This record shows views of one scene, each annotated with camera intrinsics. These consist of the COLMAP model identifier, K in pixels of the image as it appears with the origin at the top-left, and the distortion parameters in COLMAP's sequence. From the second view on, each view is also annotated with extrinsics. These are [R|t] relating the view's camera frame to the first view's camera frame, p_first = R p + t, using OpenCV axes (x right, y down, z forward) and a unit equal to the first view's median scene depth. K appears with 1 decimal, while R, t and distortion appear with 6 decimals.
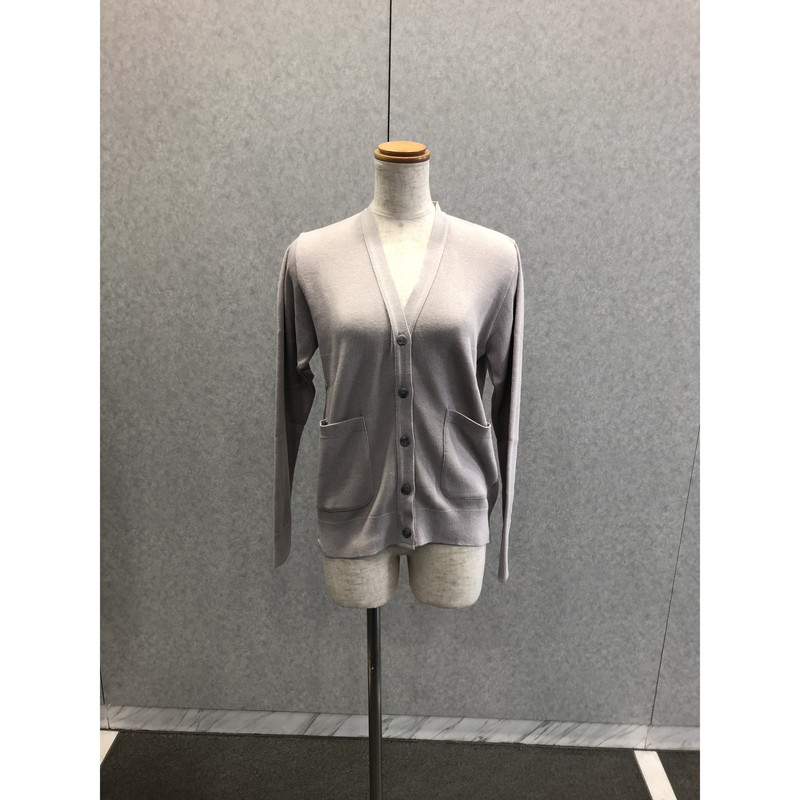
lens RADIAL K [[684.6, 0, 402.2], [0, 684.6, 409.1], [0, 0, 1]] dist [0.006746, -0.001640]
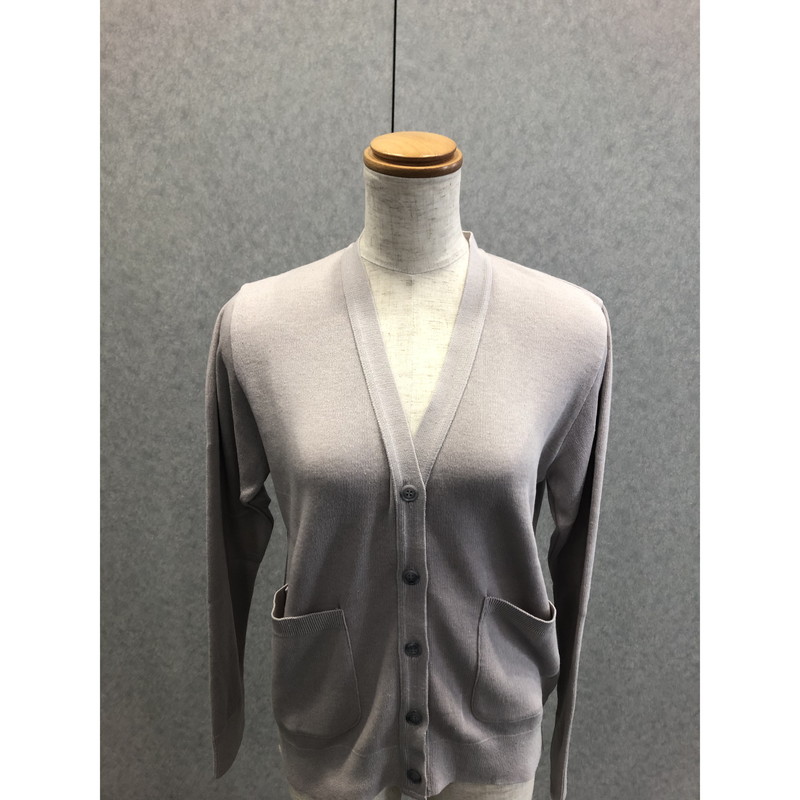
lens RADIAL K [[681.3, 0, 395.3], [0, 681.3, 405.5], [0, 0, 1]] dist [0.006060, 0.012097]
pose [[0.999688, 0.009586, -0.023071, 0.000175], [-0.007897, 0.997356, 0.072239, -0.154989], [0.023702, -0.072034, 0.997120, 0.318484]]
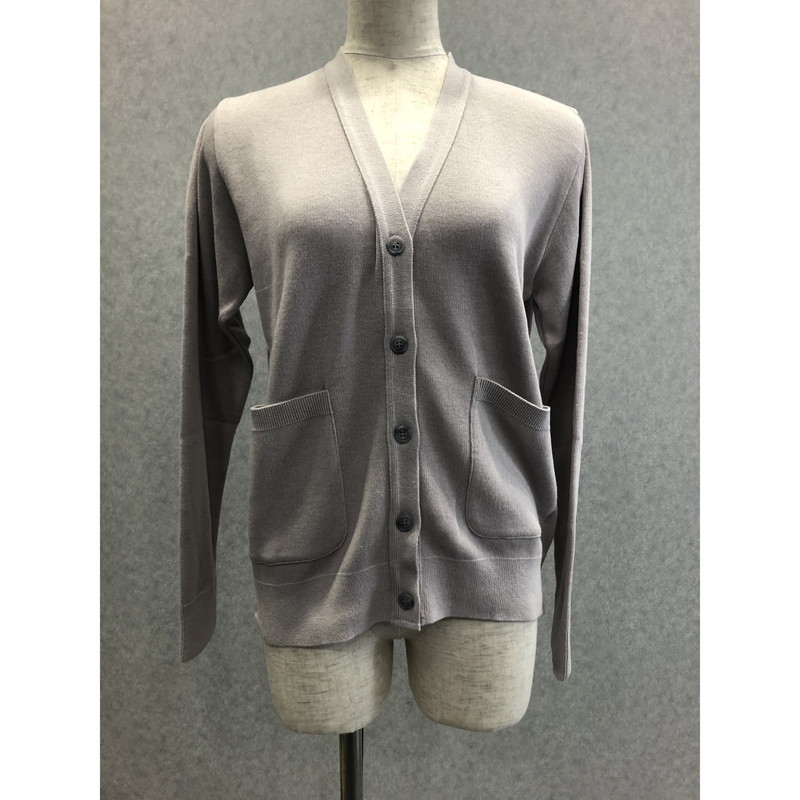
lens RADIAL K [[682.6, 0, 407.9], [0, 682.6, 398.5], [0, 0, 1]] dist [0.008058, 0.008127]
pose [[0.999599, -0.007772, 0.027226, -0.004823], [0.010409, 0.995124, -0.098081, 0.055196], [-0.026331, 0.098325, 0.994806, 0.332855]]
